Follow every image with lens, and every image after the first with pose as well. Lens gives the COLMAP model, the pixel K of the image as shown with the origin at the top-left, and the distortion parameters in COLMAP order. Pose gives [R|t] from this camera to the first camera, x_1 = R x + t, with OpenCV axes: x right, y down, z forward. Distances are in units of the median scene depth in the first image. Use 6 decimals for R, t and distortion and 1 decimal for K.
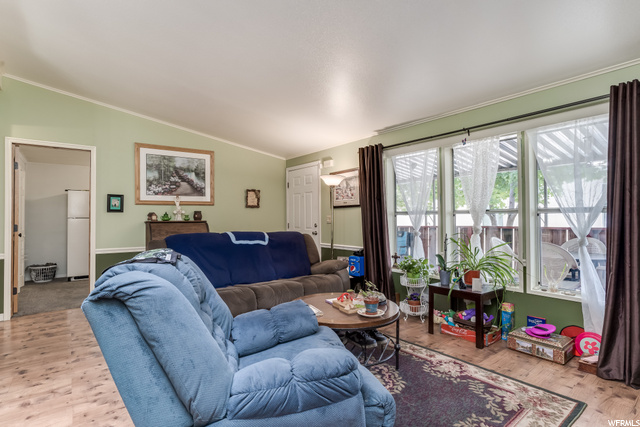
lens RADIAL K [[326.3, 0, 317.7], [0, 326.3, 213.3], [0, 0, 1]] dist [0.000550, 0.000273]
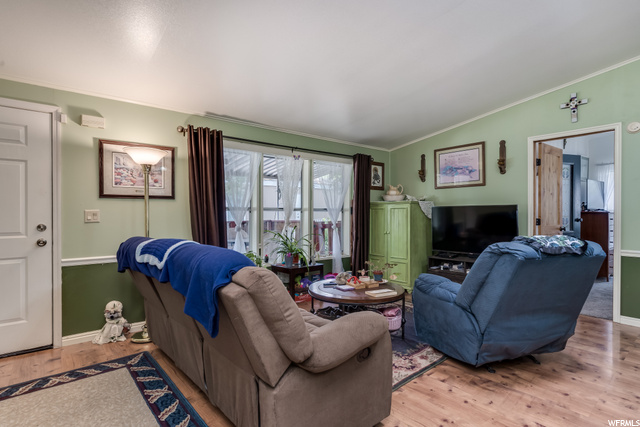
lens RADIAL K [[326.3, 0, 317.7], [0, 326.3, 213.3], [0, 0, 1]] dist [0.000550, 0.000273]
pose [[-0.030450, 0.004504, 0.999526, -0.764044], [-0.015645, 0.999865, -0.004982, 0.014472], [-0.999414, -0.015789, -0.030375, 0.815784]]
